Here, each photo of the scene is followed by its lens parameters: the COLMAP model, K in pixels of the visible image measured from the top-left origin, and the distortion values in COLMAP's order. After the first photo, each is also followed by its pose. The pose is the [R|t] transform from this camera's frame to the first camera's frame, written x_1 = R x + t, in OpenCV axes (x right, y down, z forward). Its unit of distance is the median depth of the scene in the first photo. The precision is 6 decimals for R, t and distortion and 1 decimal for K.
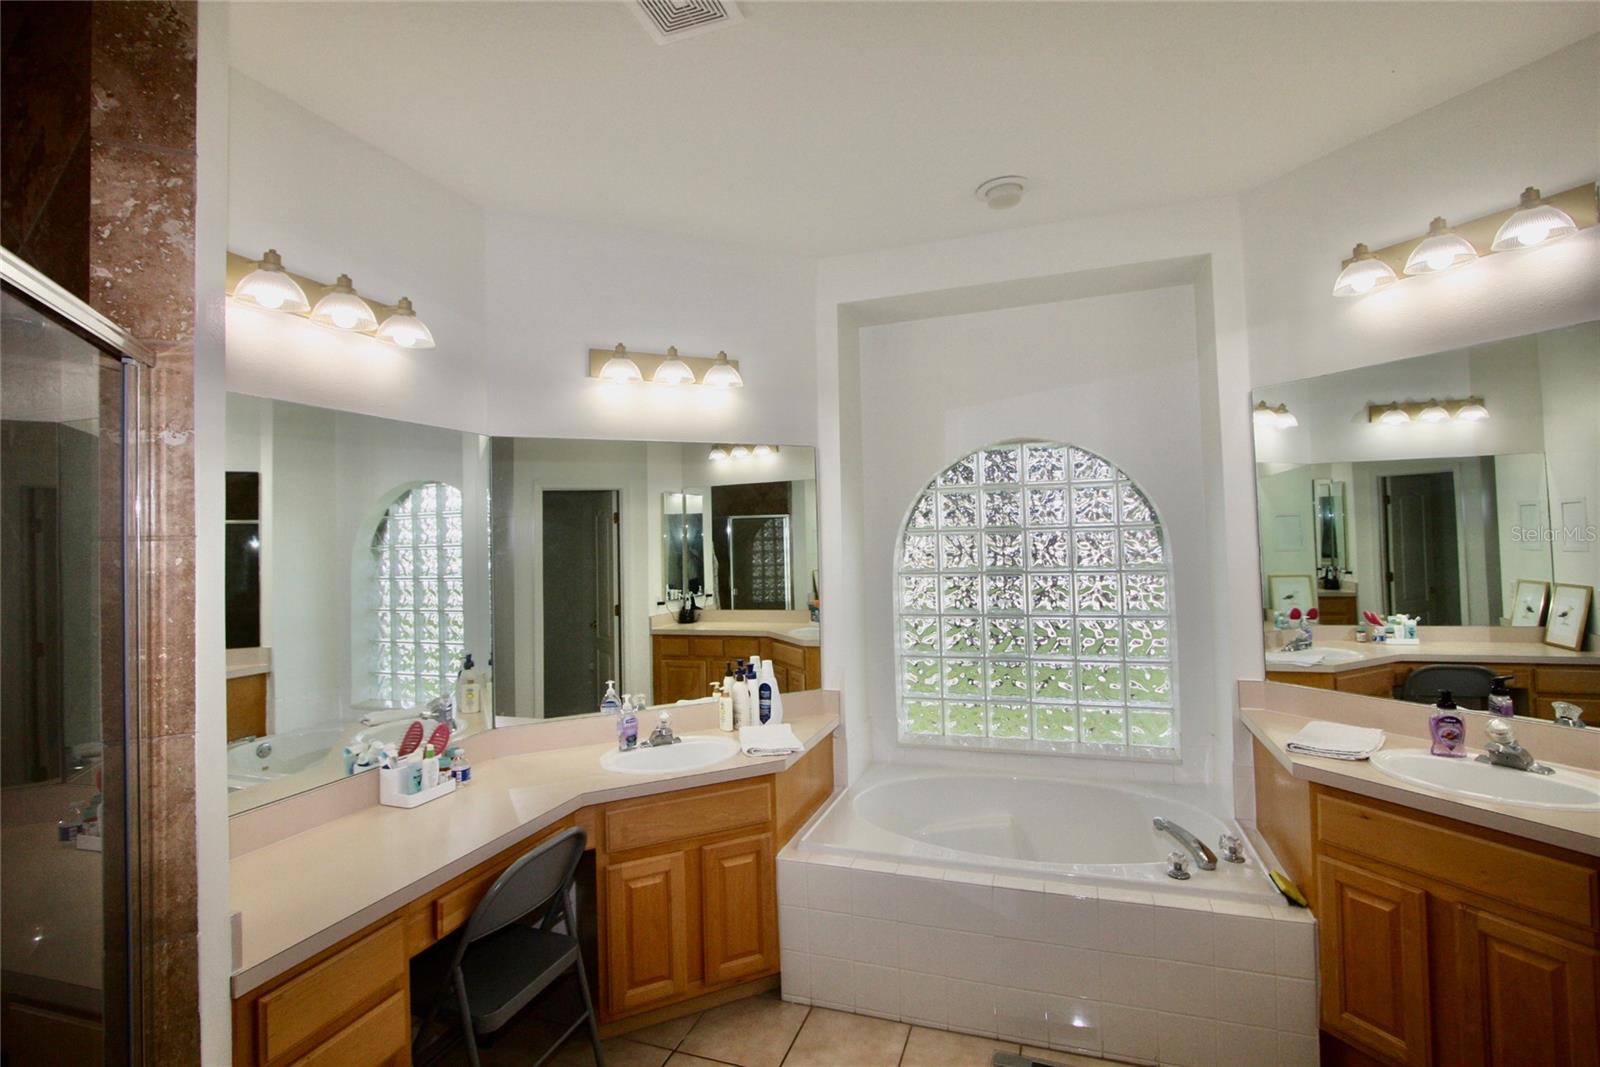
lens RADIAL K [[745.7, 0, 802.0], [0, 745.7, 520.4], [0, 0, 1]] dist [-0.017225, 0.003088]
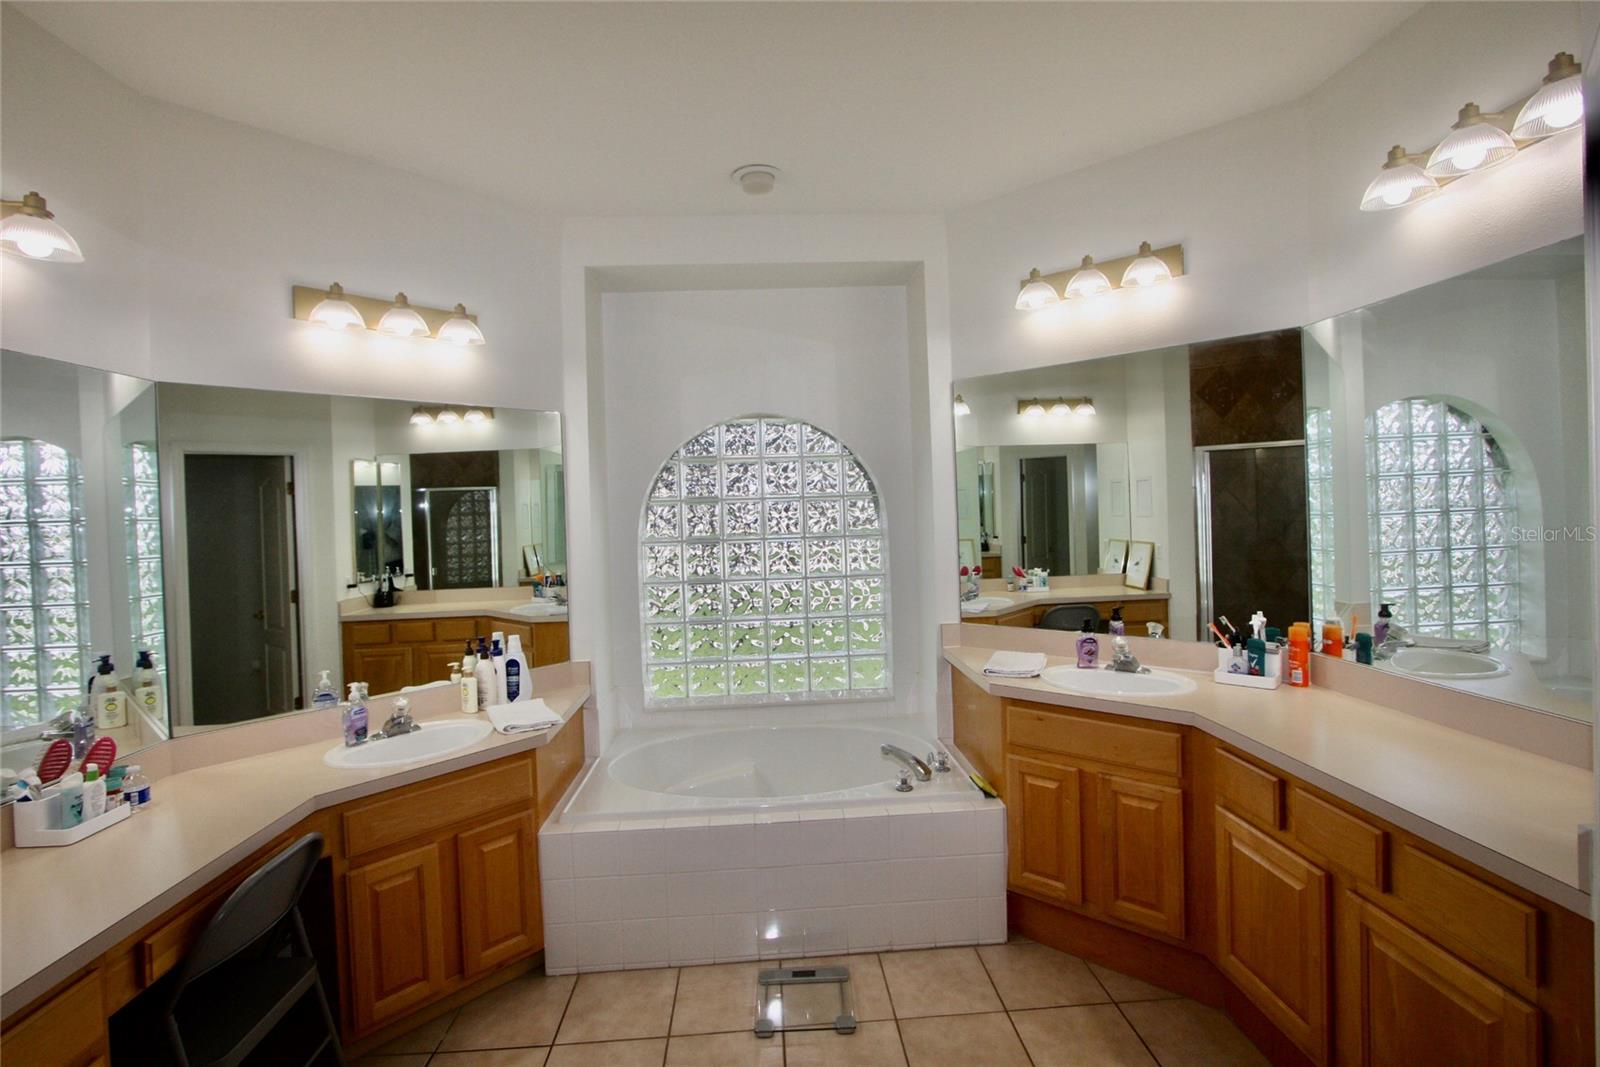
lens RADIAL K [[745.7, 0, 802.8], [0, 745.7, 520.8], [0, 0, 1]] dist [-0.017225, 0.003088]
pose [[0.921164, -0.010645, 0.389029, -0.081576], [-0.002684, 0.999428, 0.033703, 0.009049], [-0.389165, -0.032090, 0.920609, -0.016109]]
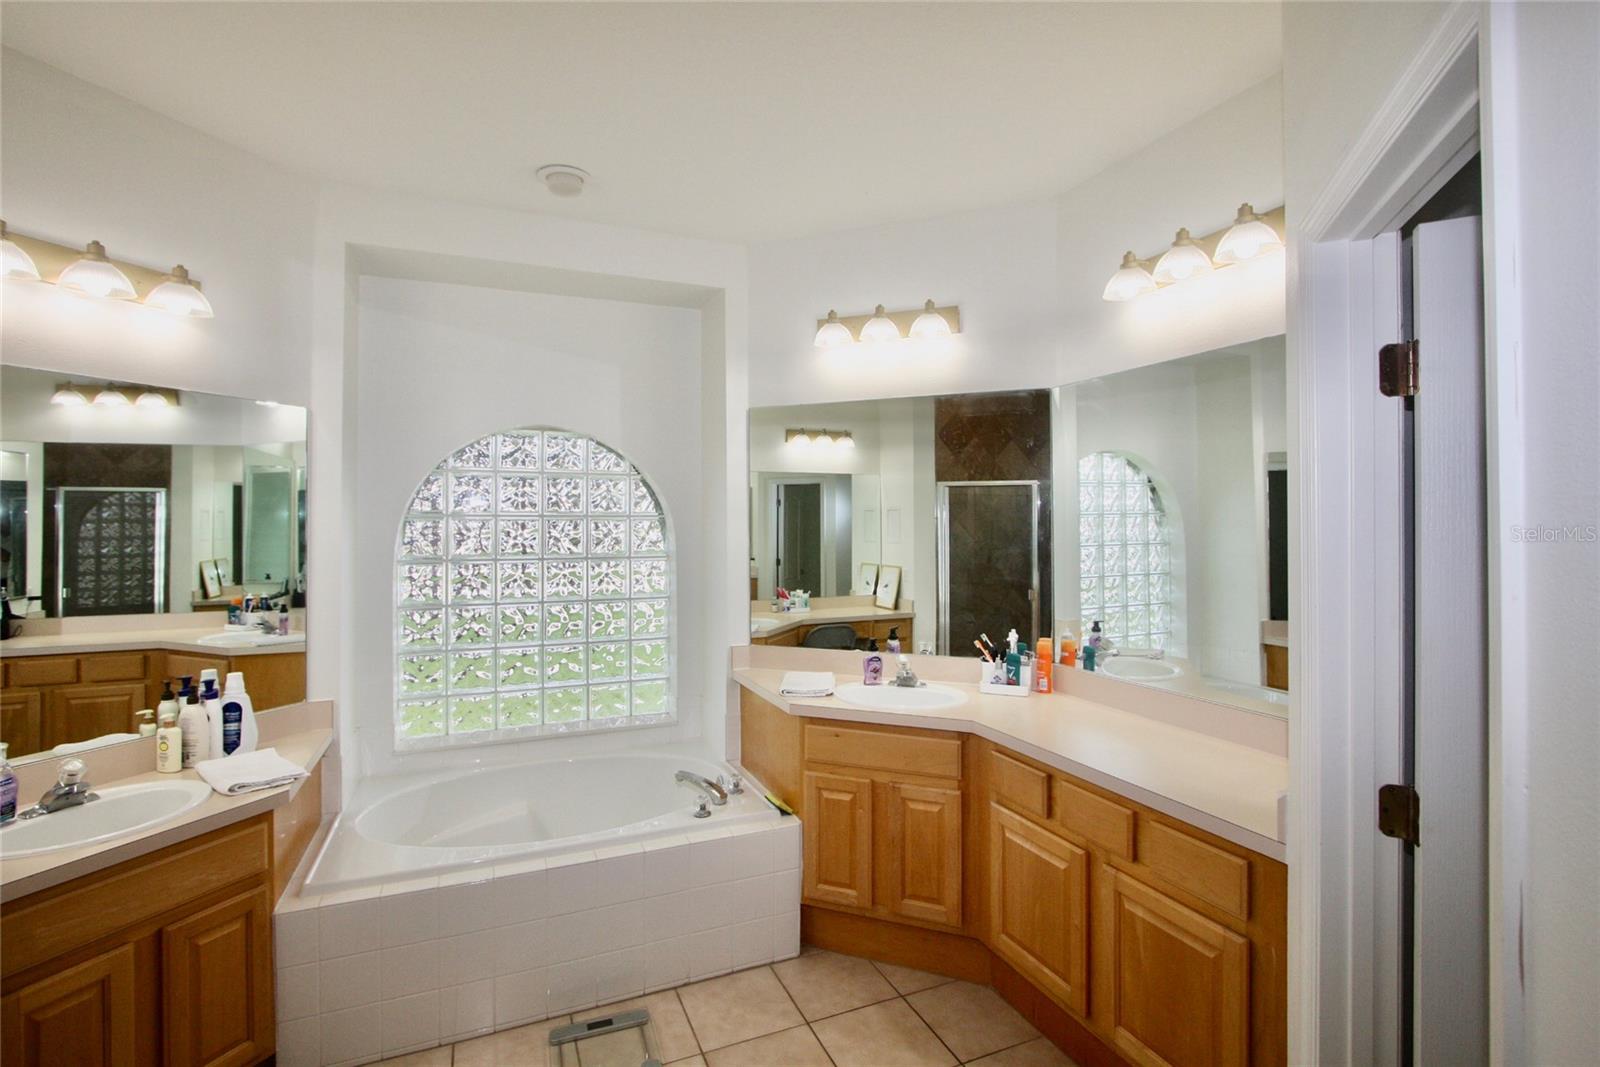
lens RADIAL K [[745.7, 0, 803.8], [0, 745.7, 520.3], [0, 0, 1]] dist [-0.017225, 0.003088]
pose [[0.733860, 0.027004, 0.678763, -0.152092], [-0.036406, 0.999337, -0.000396, 0.006148], [-0.678324, -0.024421, 0.734357, 0.029592]]
